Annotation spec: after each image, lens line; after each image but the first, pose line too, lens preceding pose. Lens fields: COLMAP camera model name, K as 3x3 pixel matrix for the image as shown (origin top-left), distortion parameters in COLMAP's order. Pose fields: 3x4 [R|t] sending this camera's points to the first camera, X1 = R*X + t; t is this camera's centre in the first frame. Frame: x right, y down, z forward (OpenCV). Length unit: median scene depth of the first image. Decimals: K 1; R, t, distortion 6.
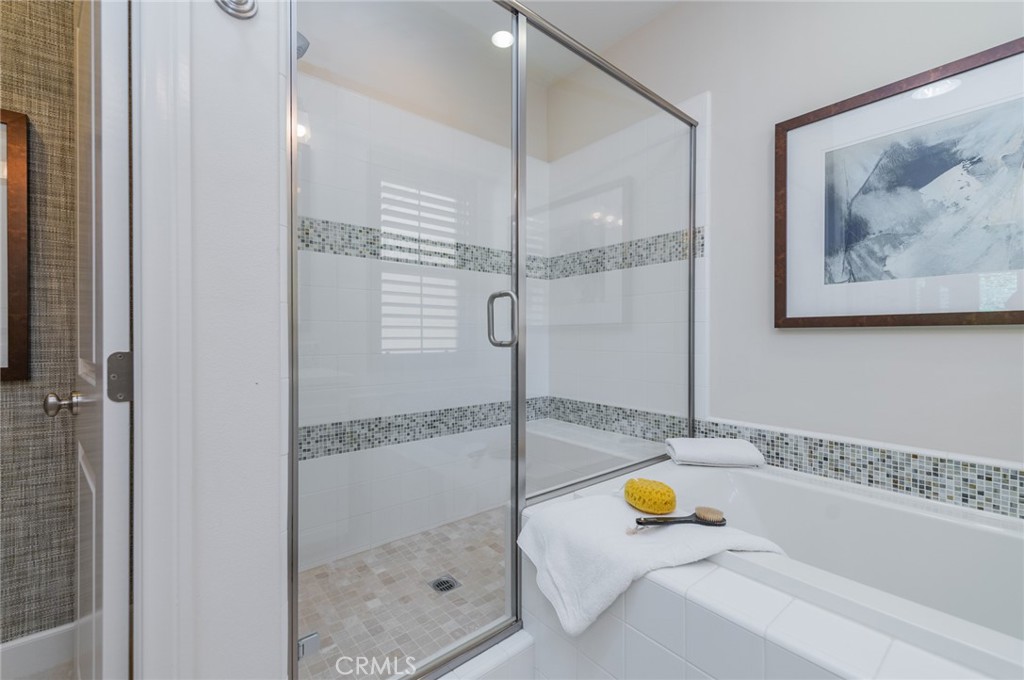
lens RADIAL K [[421.1, 0, 520.7], [0, 421.1, 336.4], [0, 0, 1]] dist [0.014557, -0.006073]
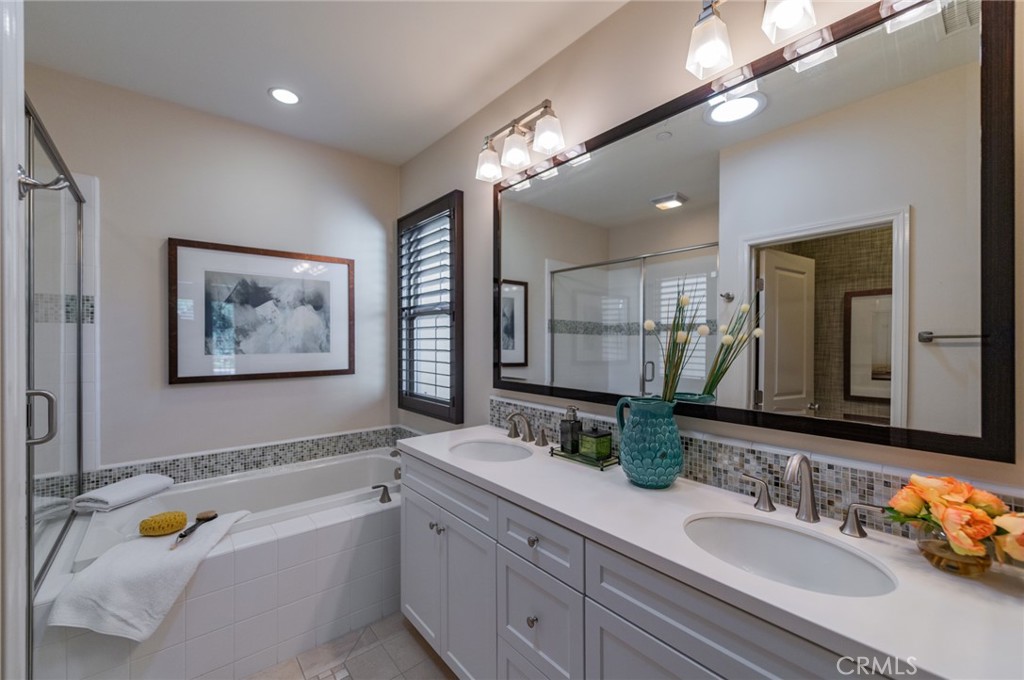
lens RADIAL K [[407.5, 0, 485.1], [0, 407.5, 334.2], [0, 0, 1]] dist [0.010661, -0.000210]
pose [[0.057048, 0.020222, 0.998167, -0.701288], [0.010544, 0.999727, -0.020857, -0.149786], [-0.998316, 0.011714, 0.056820, -0.112322]]
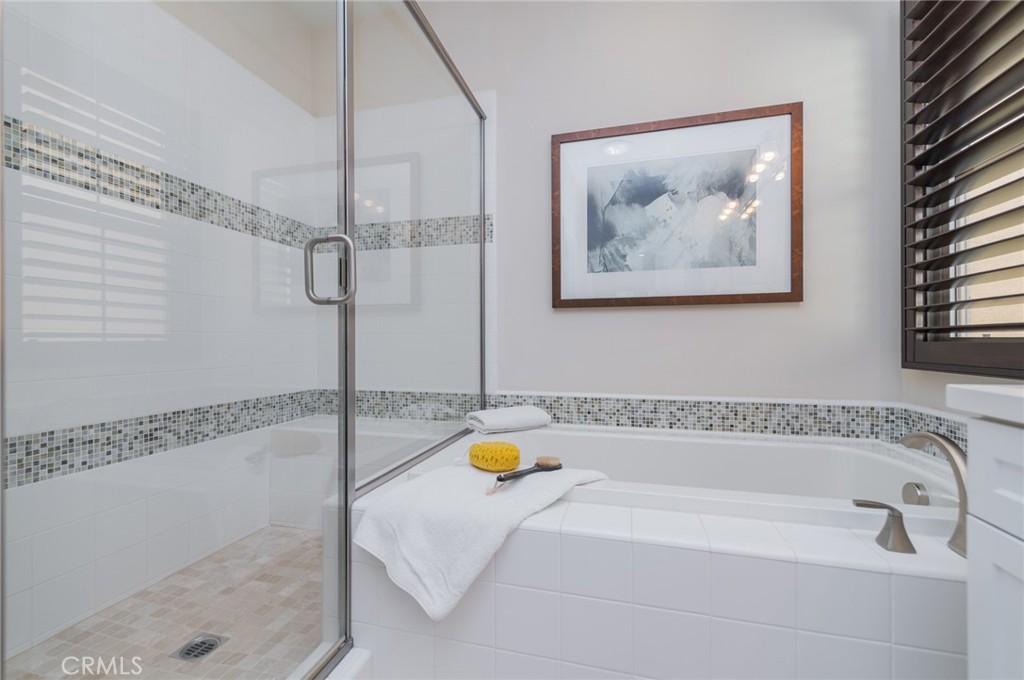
lens RADIAL K [[421.1, 0, 520.7], [0, 421.1, 336.4], [0, 0, 1]] dist [0.014557, -0.006073]
pose [[0.815243, 0.000243, 0.579119, -0.154074], [0.002786, 0.999987, -0.004341, 0.065964], [-0.579113, 0.005152, 0.815231, 0.099382]]
